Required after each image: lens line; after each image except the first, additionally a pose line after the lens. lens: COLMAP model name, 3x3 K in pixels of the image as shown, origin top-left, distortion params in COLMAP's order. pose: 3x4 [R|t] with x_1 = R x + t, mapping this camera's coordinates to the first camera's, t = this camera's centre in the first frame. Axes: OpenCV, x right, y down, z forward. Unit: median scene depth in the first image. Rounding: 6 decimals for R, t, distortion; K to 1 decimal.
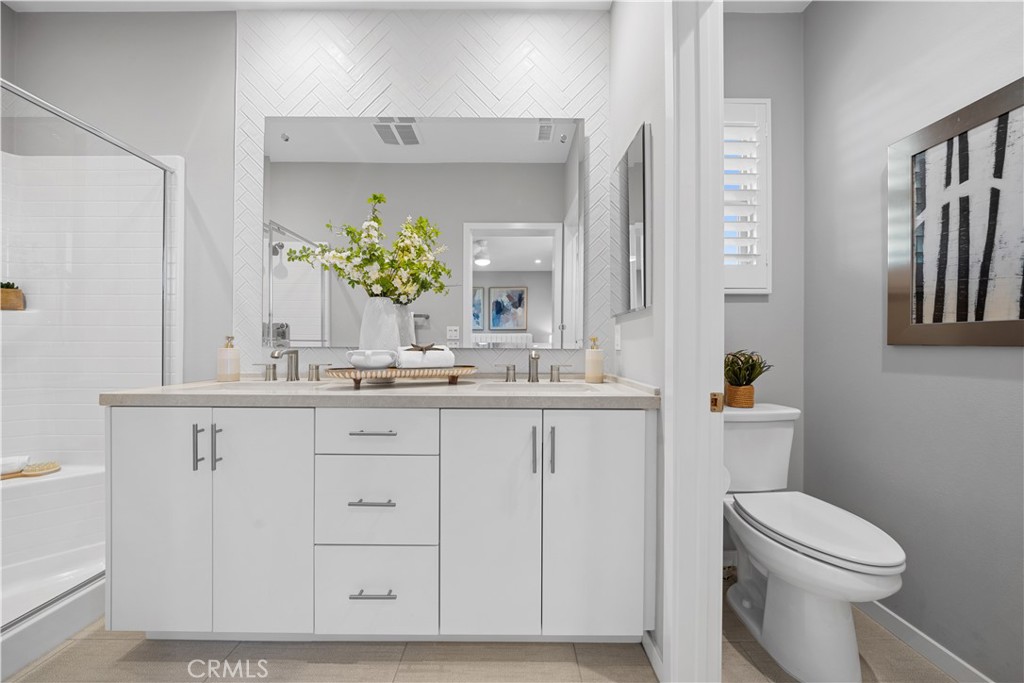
lens RADIAL K [[352.6, 0, 507.2], [0, 352.6, 348.6], [0, 0, 1]] dist [-0.004793, -0.000028]
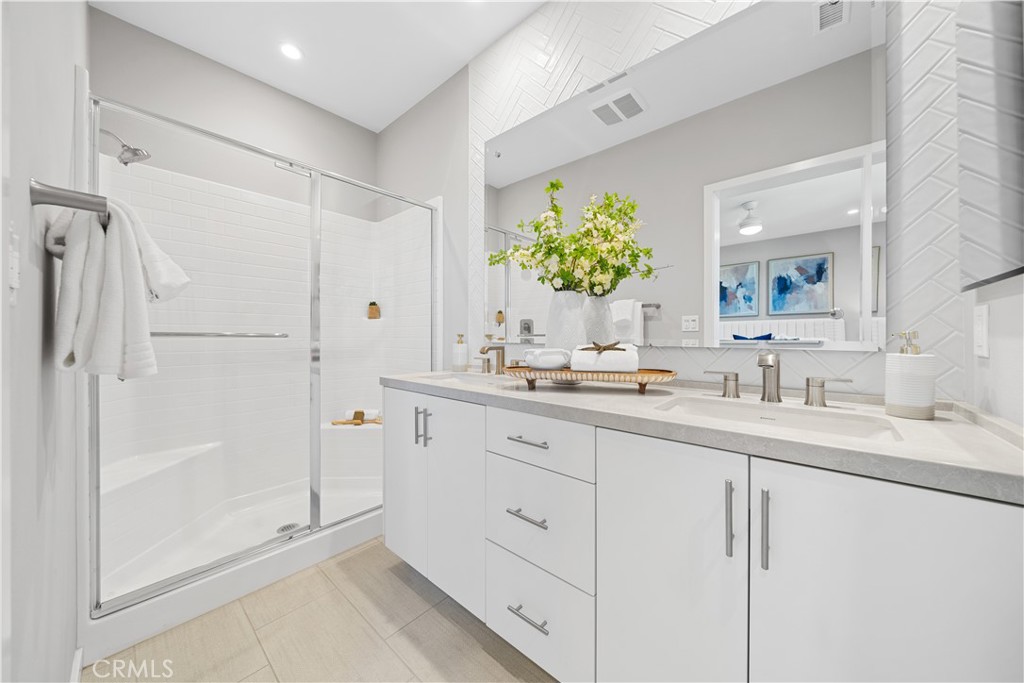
lens RADIAL K [[352.6, 0, 509.9], [0, 352.6, 337.2], [0, 0, 1]] dist [-0.004793, -0.000028]
pose [[0.751656, -0.002218, -0.659552, 0.140585], [0.001873, 0.999997, -0.001228, -0.023091], [0.659553, -0.000313, 0.751658, 0.202759]]
